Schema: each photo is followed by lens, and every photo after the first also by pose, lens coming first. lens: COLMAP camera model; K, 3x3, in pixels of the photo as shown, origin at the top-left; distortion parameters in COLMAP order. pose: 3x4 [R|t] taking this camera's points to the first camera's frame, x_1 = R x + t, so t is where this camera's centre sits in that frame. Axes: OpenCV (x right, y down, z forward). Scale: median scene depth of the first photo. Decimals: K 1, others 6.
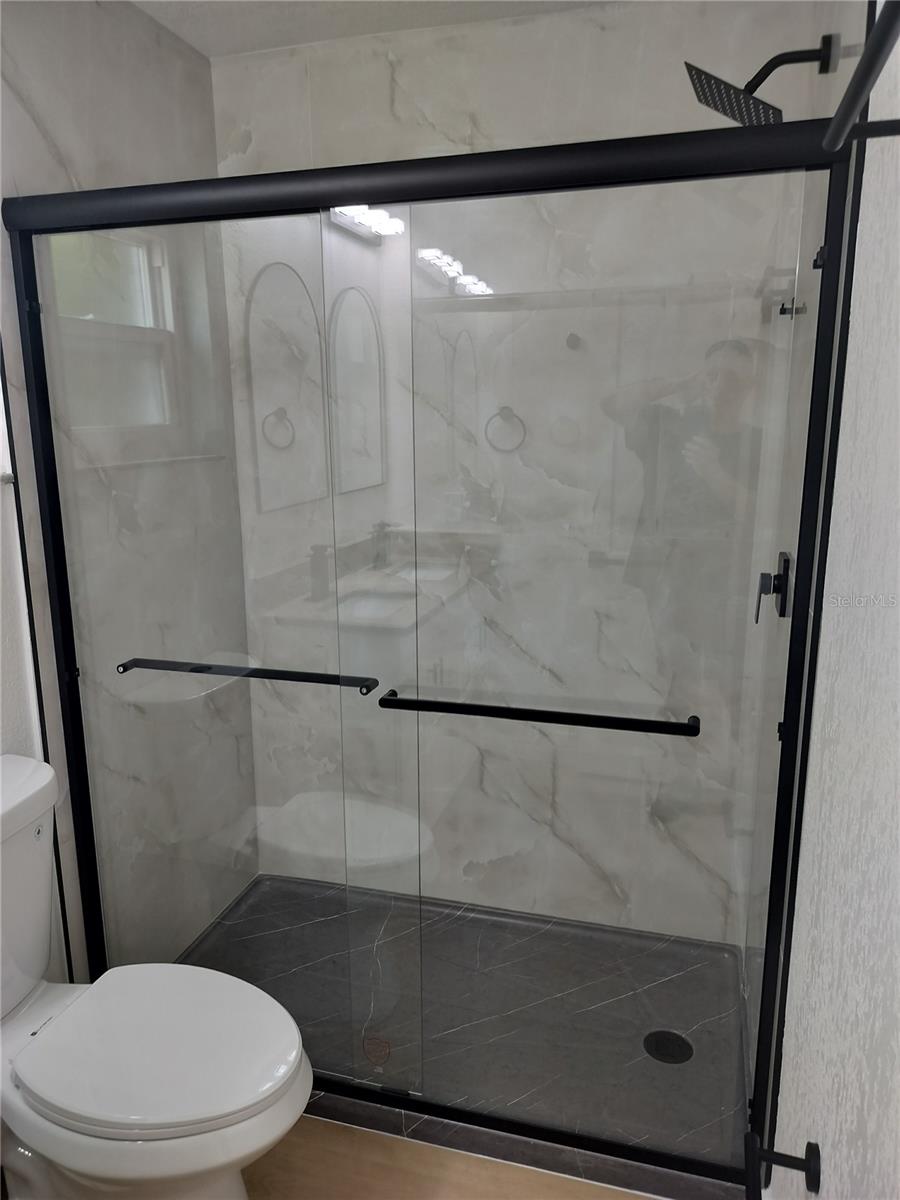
lens RADIAL K [[853.6, 0, 450.0], [0, 853.6, 600.0], [0, 0, 1]] dist [0.077285, -0.103972]
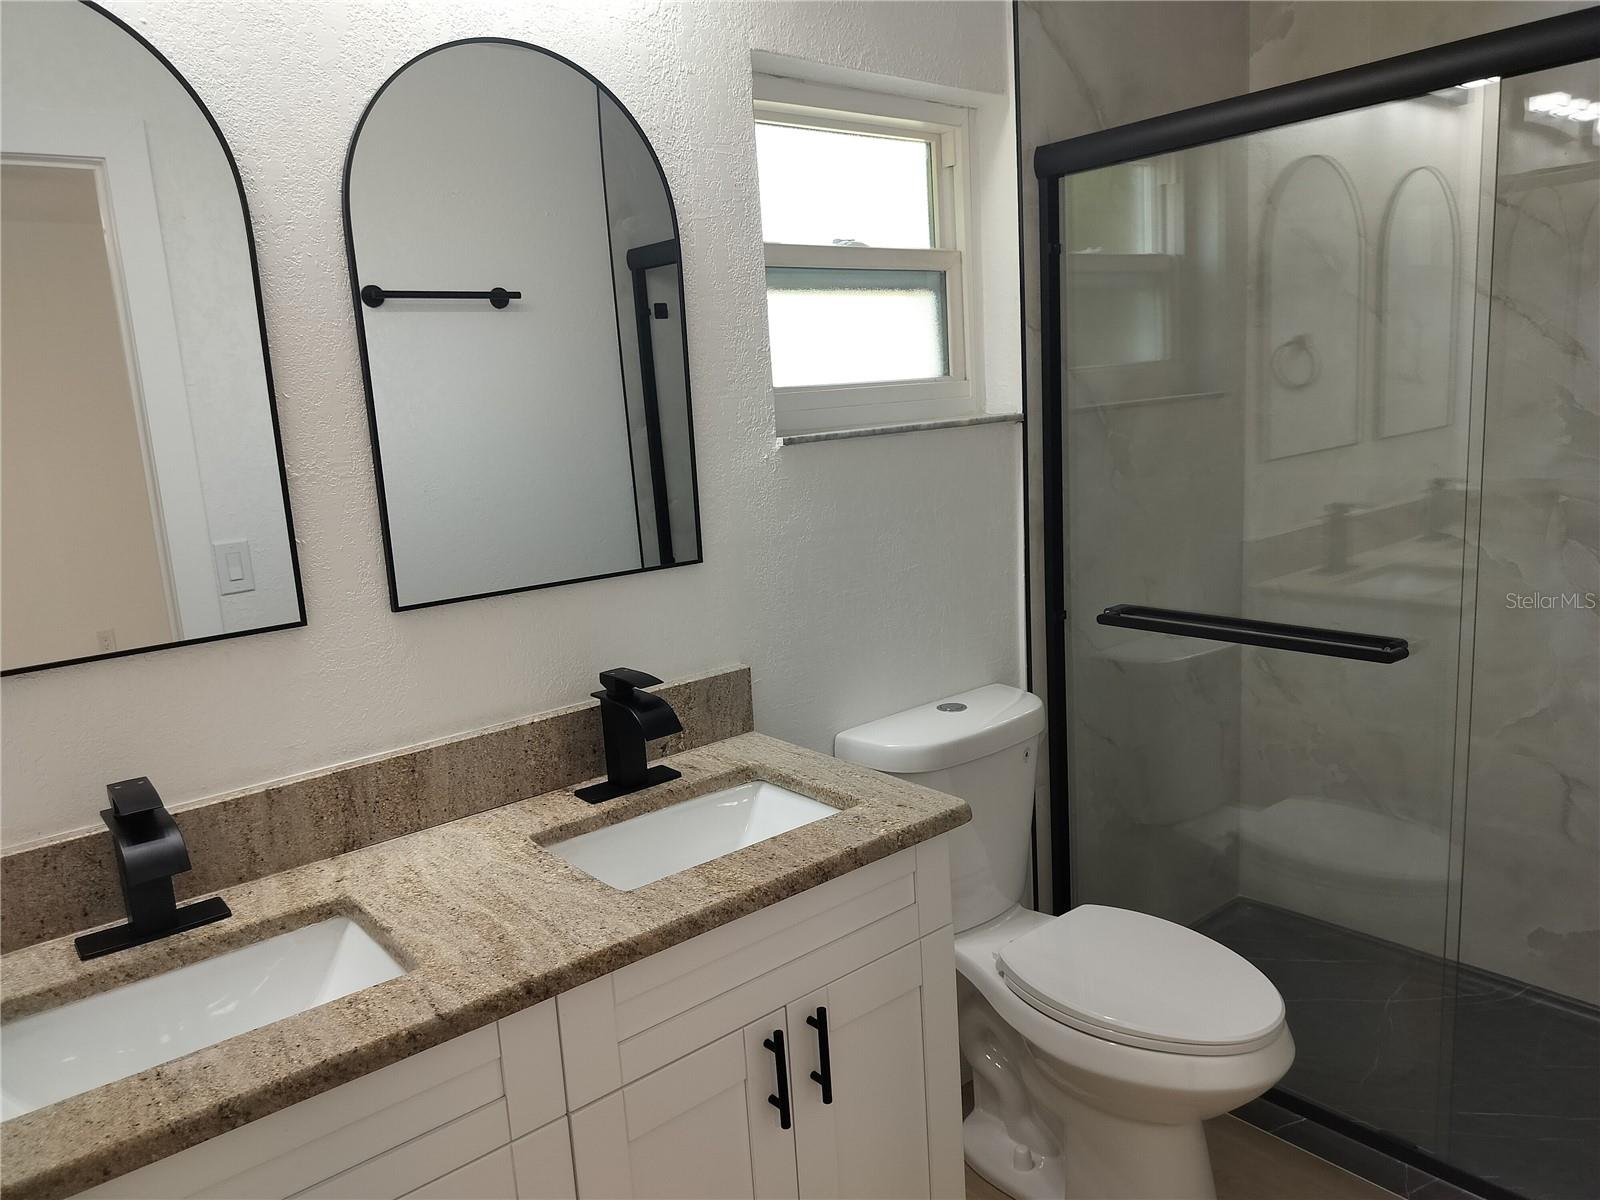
lens RADIAL K [[1129.0, 0, 761.3], [0, 1129.0, 601.2], [0, 0, 1]] dist [0.000891, -0.019291]
pose [[0.807658, 0.059107, -0.586682, 0.034019], [-0.059349, 0.998059, 0.018849, 0.047461], [0.586657, 0.019596, 0.809598, -0.184686]]
